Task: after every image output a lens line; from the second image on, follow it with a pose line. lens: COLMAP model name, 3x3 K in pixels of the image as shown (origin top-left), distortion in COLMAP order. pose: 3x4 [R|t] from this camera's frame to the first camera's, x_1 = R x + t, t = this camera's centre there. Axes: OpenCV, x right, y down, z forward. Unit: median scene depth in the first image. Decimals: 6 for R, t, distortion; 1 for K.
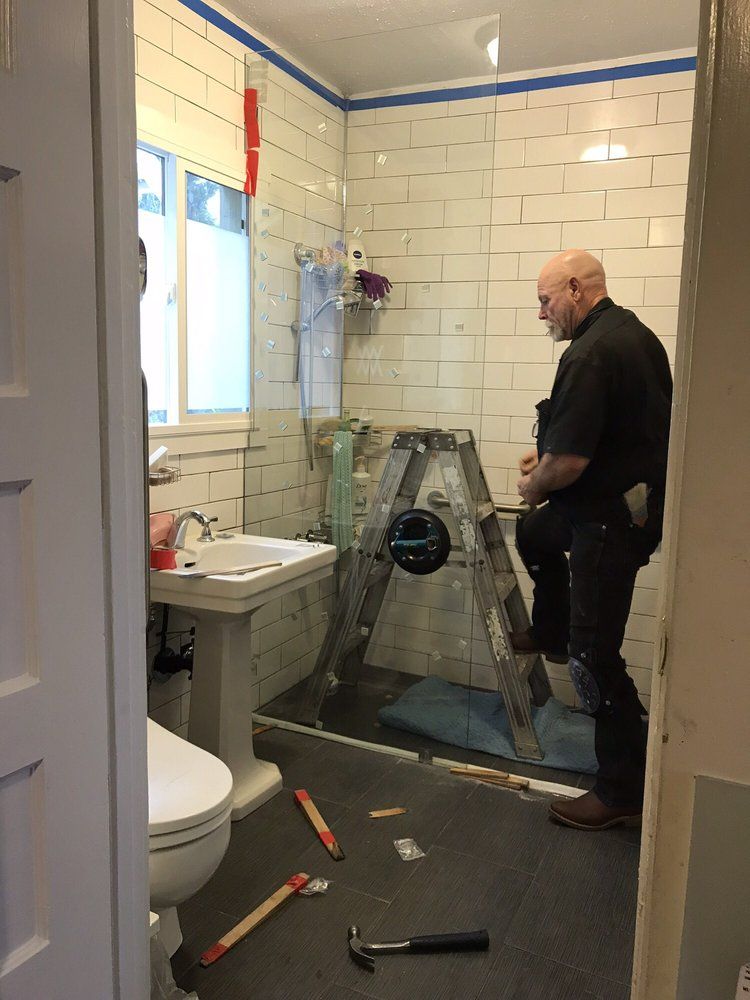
lens RADIAL K [[819.4, 0, 377.8], [0, 819.4, 495.3], [0, 0, 1]] dist [0.025913, -0.028264]
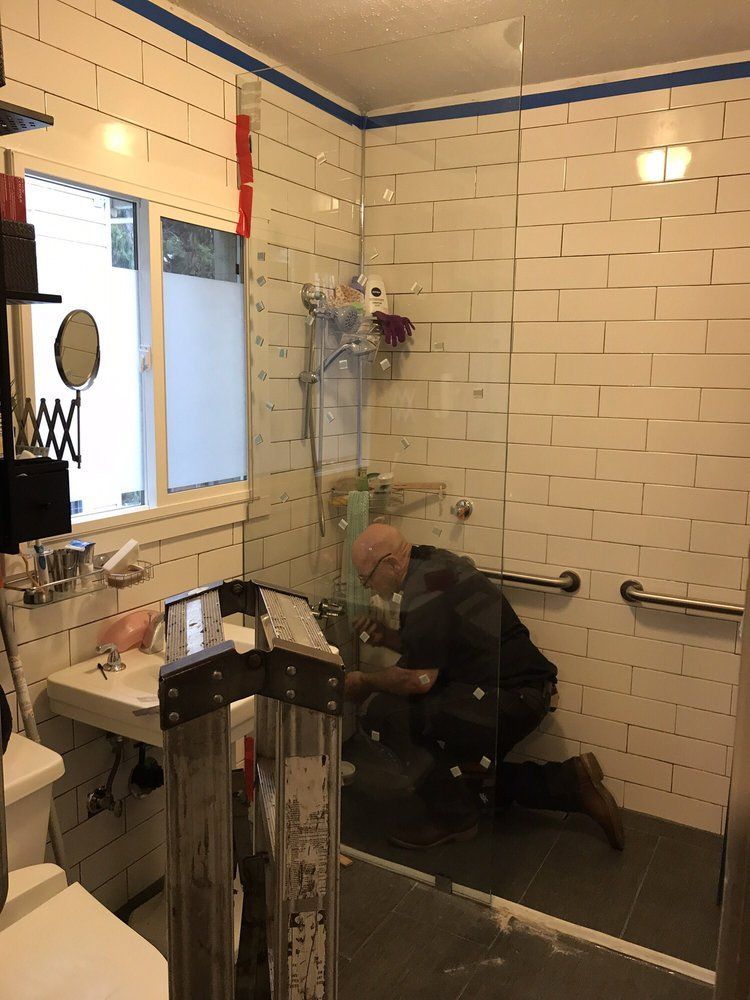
lens RADIAL K [[819.4, 0, 376.3], [0, 819.4, 500.4], [0, 0, 1]] dist [0.025913, -0.028264]
pose [[0.997335, 0.000718, -0.072953, 0.045806], [0.000398, 0.999883, 0.015283, -0.091758], [0.072955, -0.015272, 0.997218, 0.125499]]
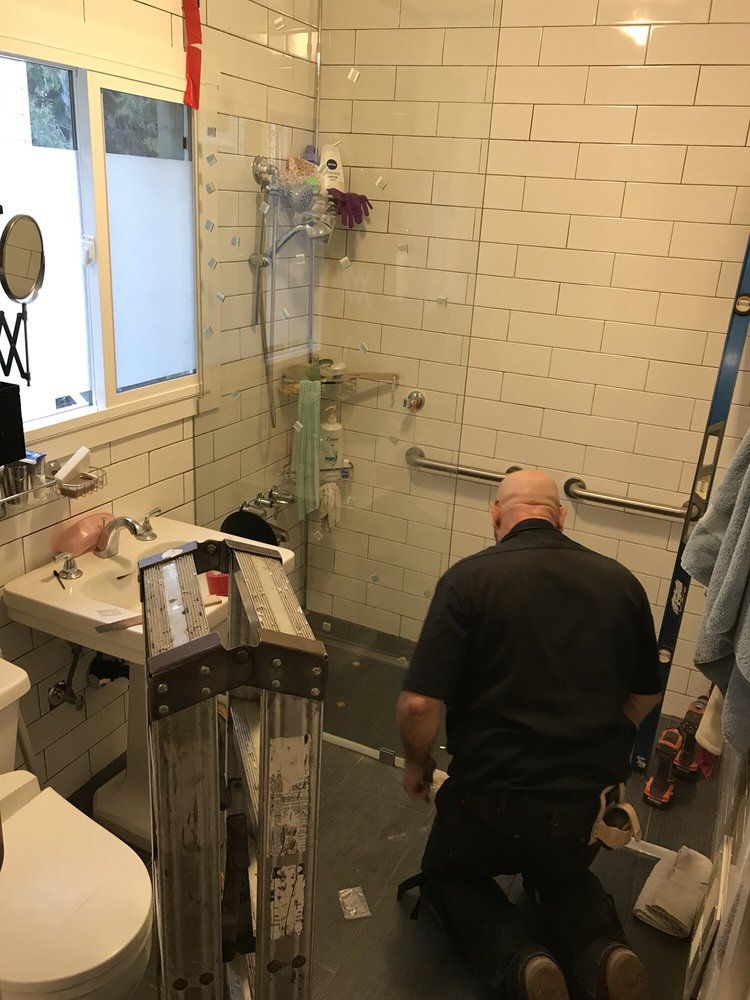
lens RADIAL K [[819.4, 0, 374.0], [0, 819.4, 499.0], [0, 0, 1]] dist [0.025913, -0.028264]
pose [[0.999534, 0.029327, 0.008445, 0.023832], [-0.030446, 0.977357, 0.209397, -0.155846], [-0.002113, -0.209556, 0.977794, 0.131205]]
